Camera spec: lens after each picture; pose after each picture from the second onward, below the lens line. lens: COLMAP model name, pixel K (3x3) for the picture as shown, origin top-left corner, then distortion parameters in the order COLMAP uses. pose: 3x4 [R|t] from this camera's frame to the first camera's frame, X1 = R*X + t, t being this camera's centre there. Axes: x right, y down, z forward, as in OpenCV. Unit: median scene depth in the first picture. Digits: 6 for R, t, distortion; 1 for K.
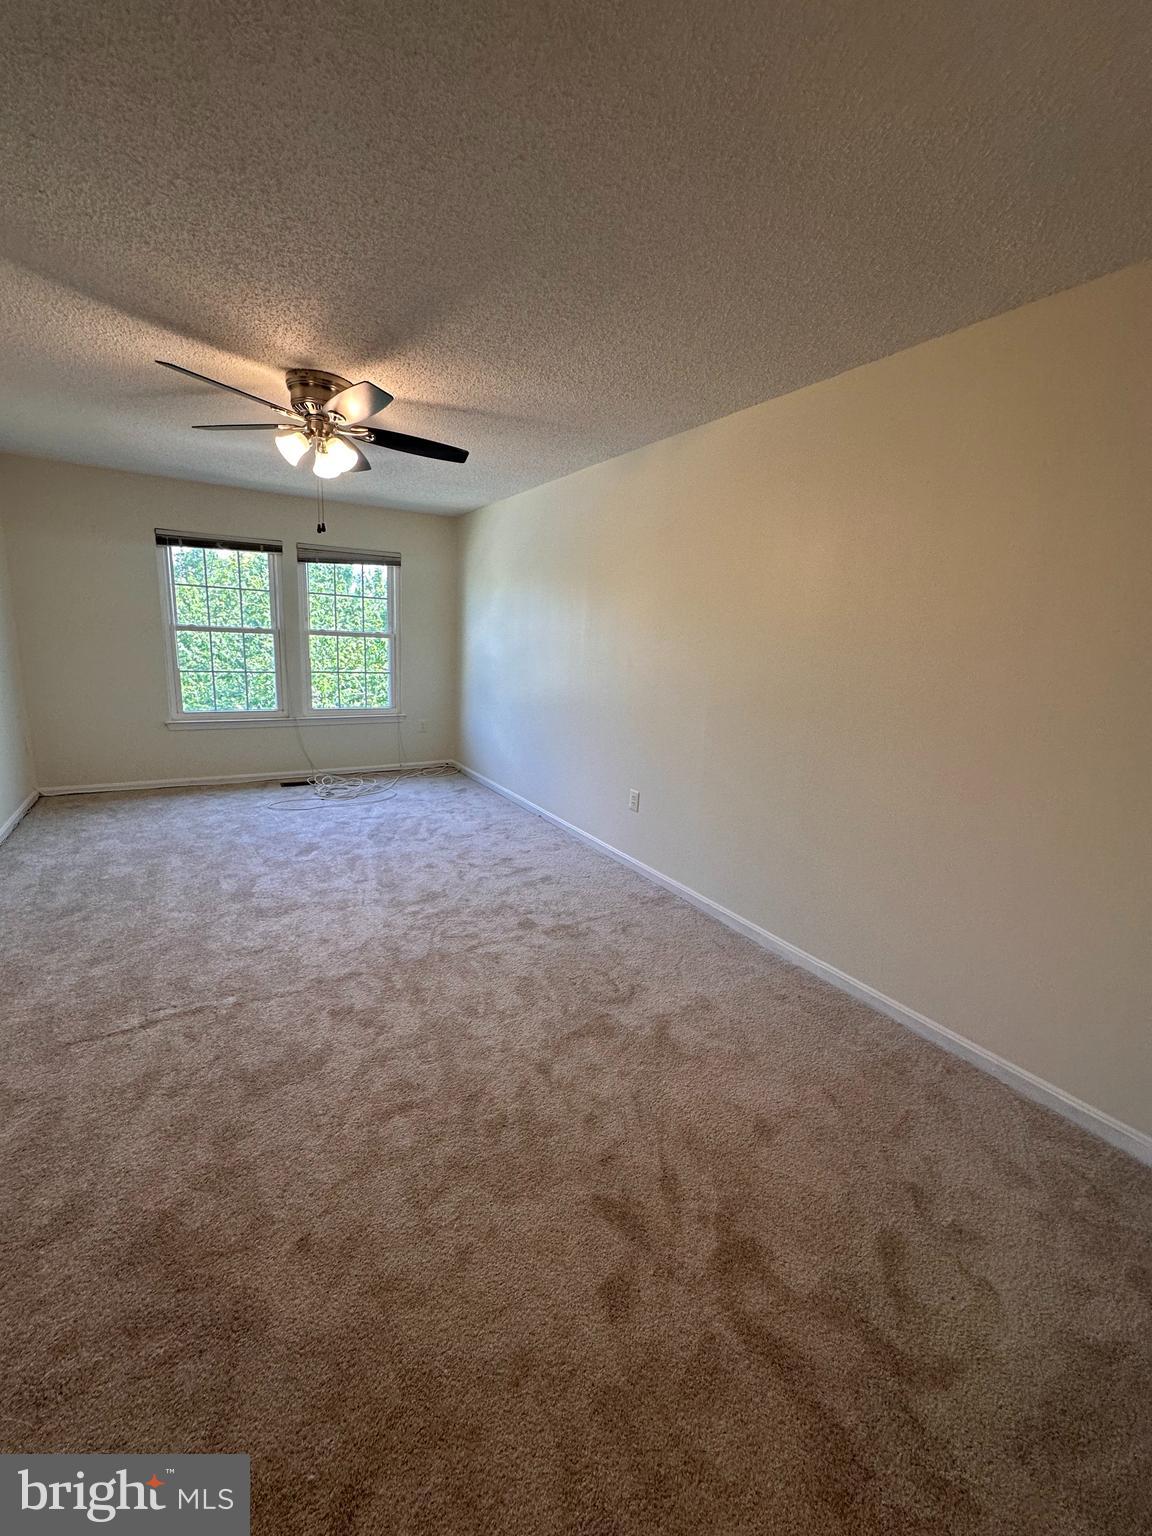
lens RADIAL K [[615.9, 0, 573.4], [0, 615.9, 764.3], [0, 0, 1]] dist [-0.006552, 0.001511]
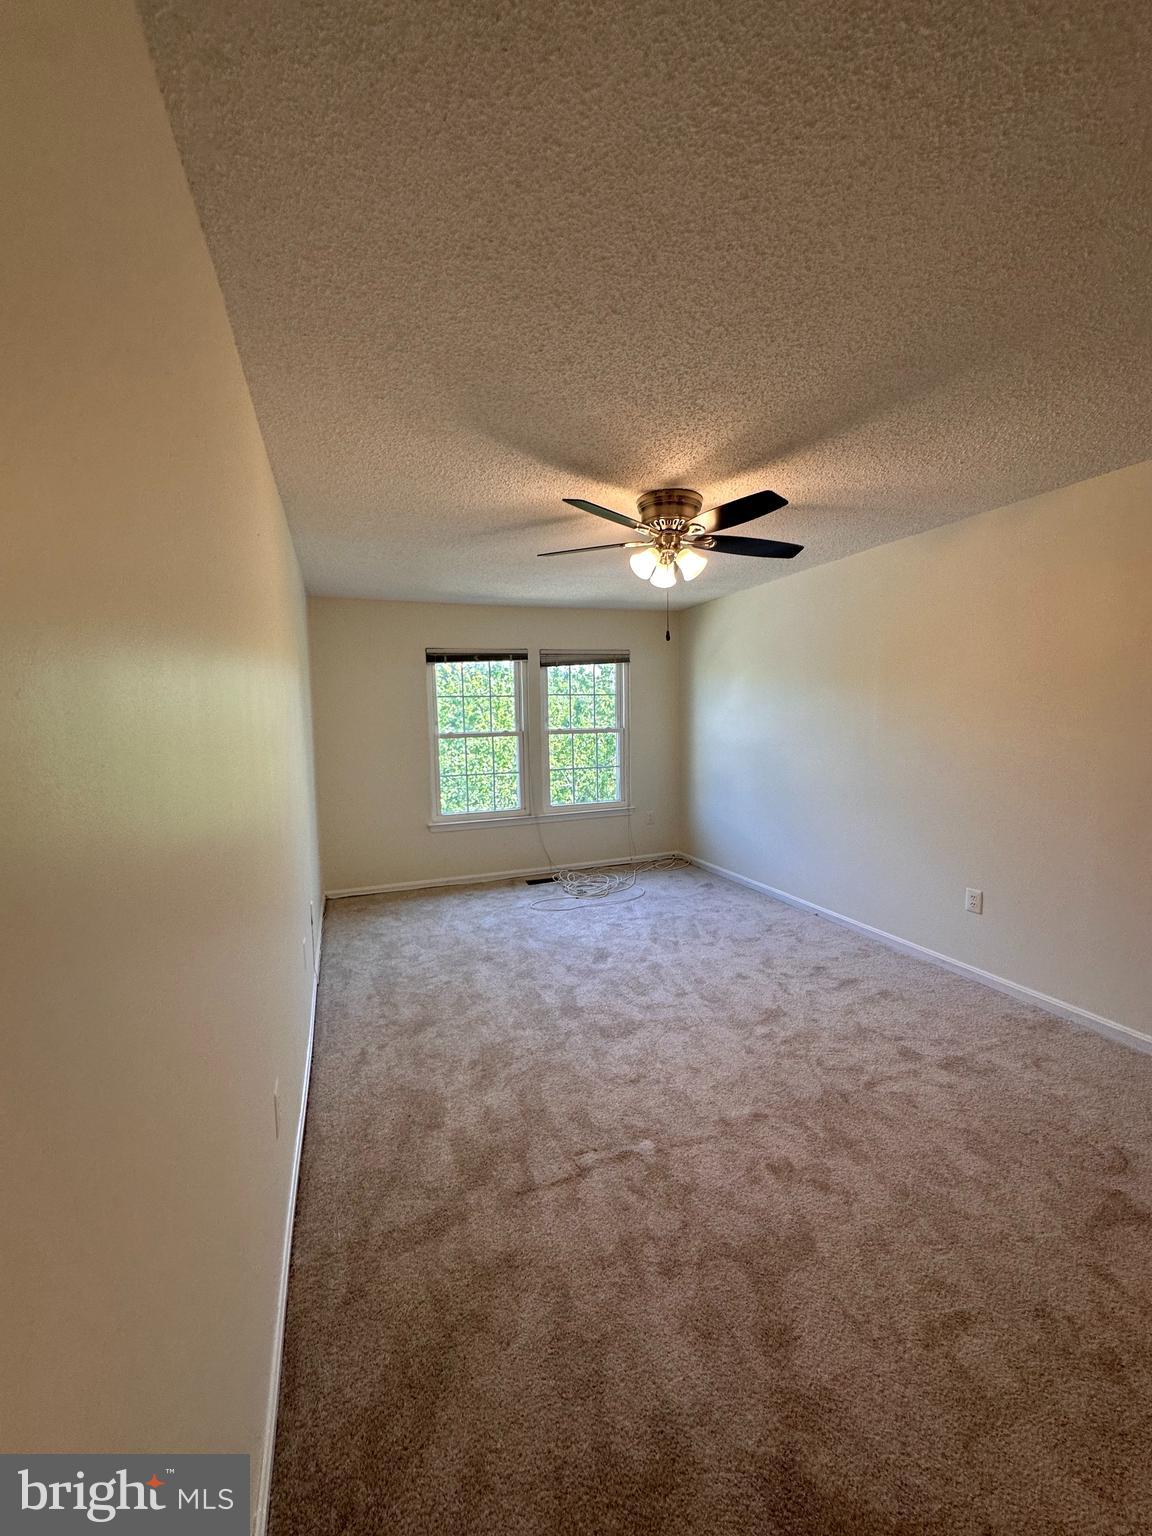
lens RADIAL K [[615.9, 0, 576.3], [0, 615.9, 764.4], [0, 0, 1]] dist [-0.006552, 0.001511]
pose [[0.979379, -0.054331, -0.194589, -0.267736], [0.028975, 0.990977, -0.130859, -0.034987], [0.199944, 0.122523, 0.972117, 0.012905]]
